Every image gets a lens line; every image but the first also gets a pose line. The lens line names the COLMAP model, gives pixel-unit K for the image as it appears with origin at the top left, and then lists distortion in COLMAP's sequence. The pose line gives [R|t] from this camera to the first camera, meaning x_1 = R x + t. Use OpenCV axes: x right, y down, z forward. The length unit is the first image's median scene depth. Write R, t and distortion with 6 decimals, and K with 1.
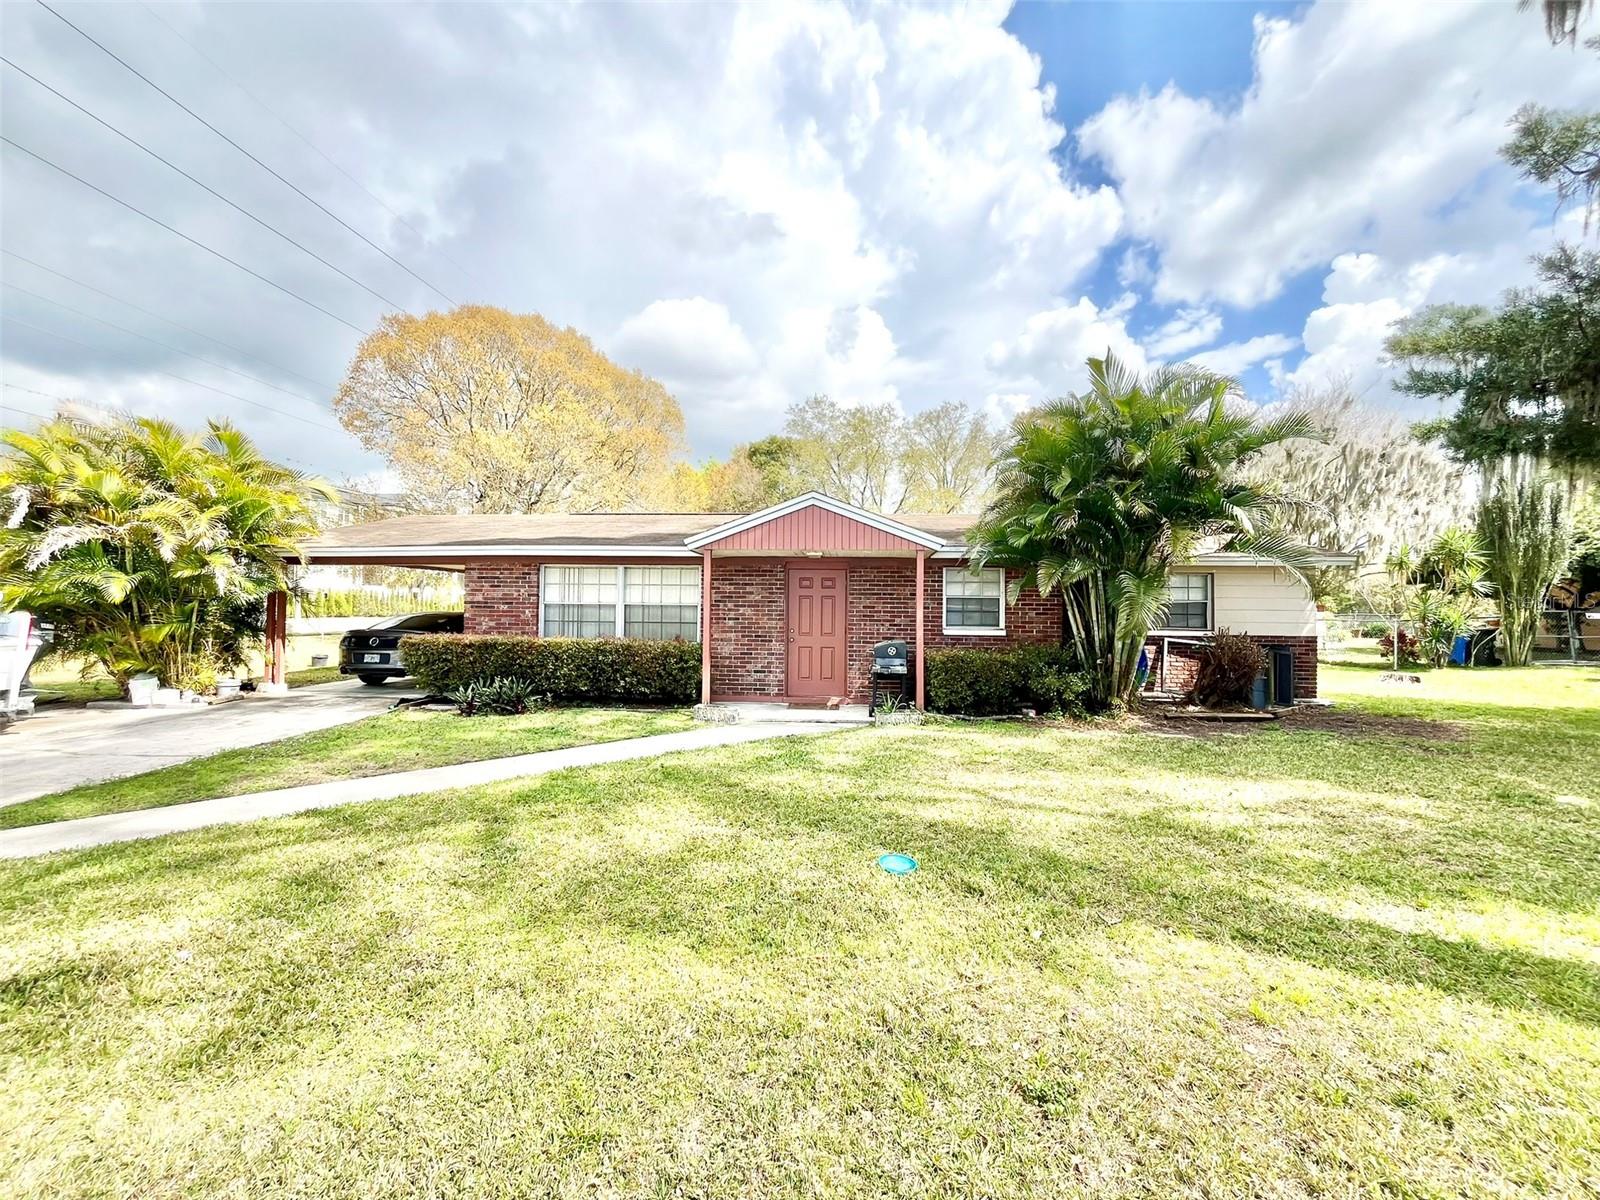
lens RADIAL K [[647.7, 0, 797.1], [0, 647.7, 597.1], [0, 0, 1]] dist [-0.001973, 0.000031]
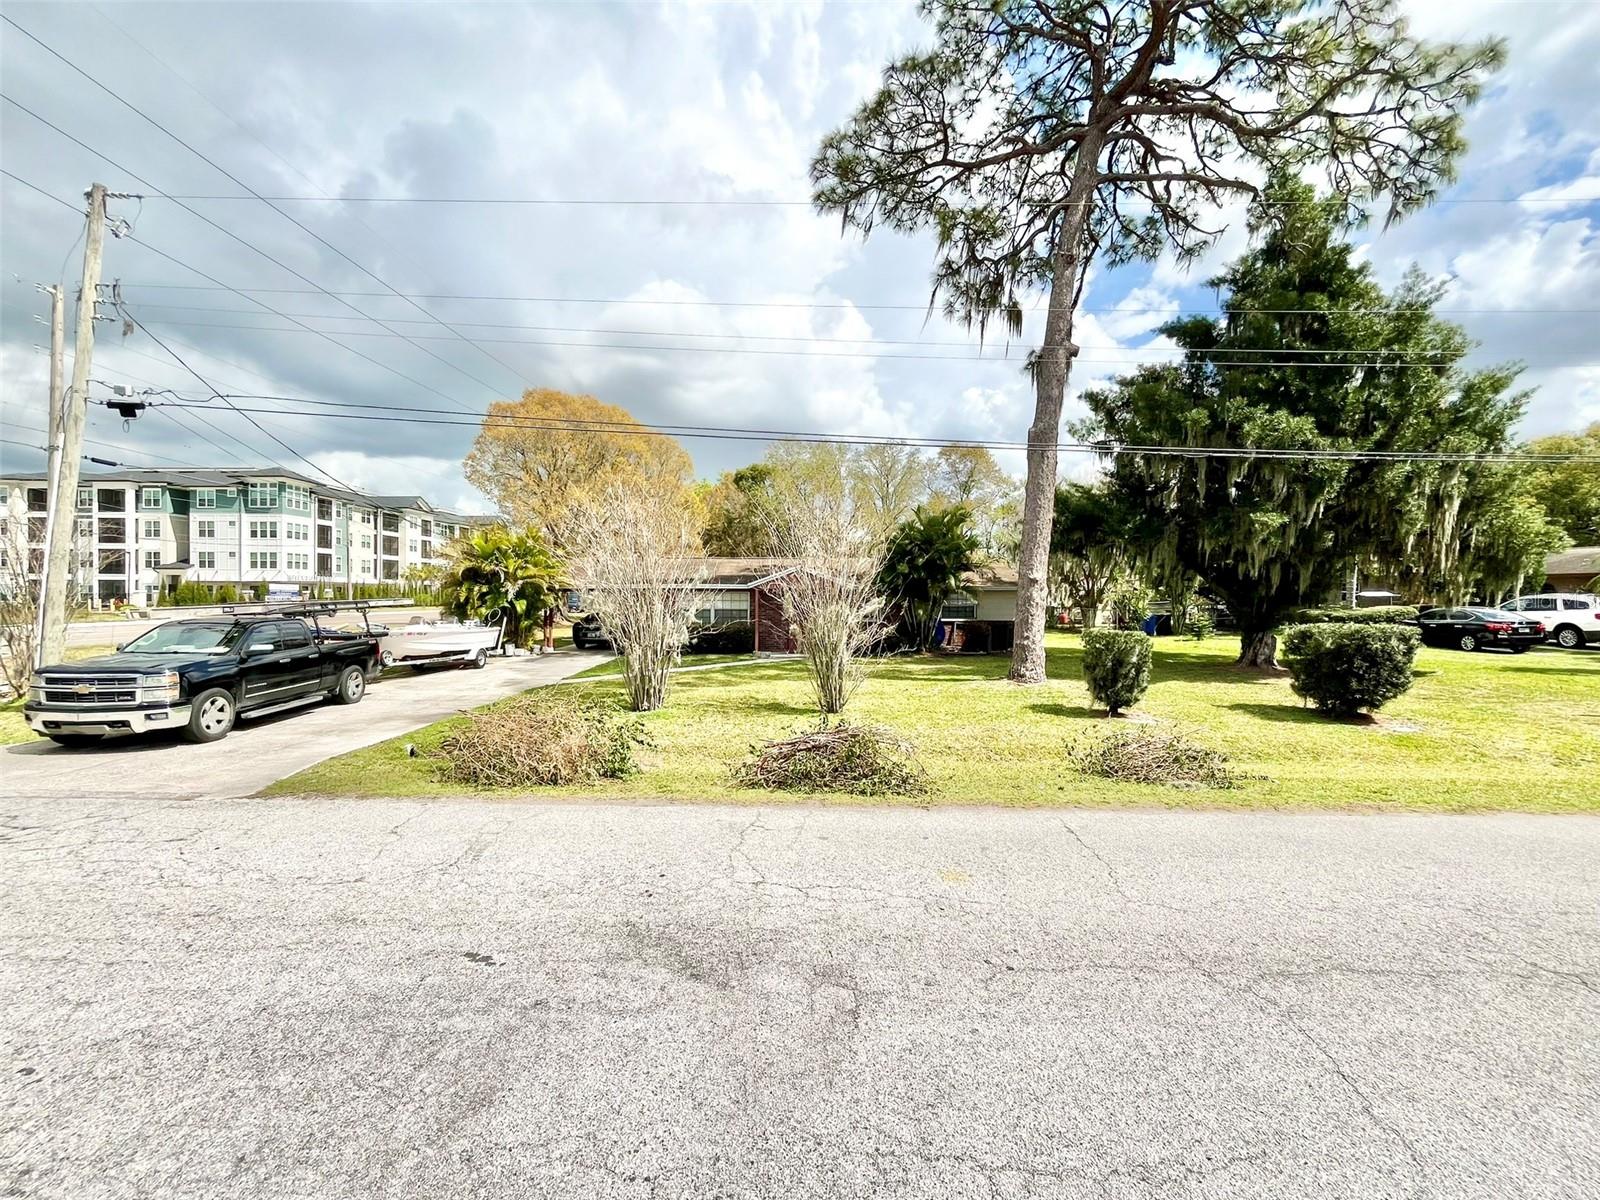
lens RADIAL K [[647.7, 0, 797.1], [0, 647.7, 597.1], [0, 0, 1]] dist [-0.001973, 0.000031]
pose [[0.998325, -0.006811, 0.057452, -0.126100], [0.005421, 0.999690, 0.024316, -0.094433], [-0.057600, -0.023964, 0.998052, -1.419645]]
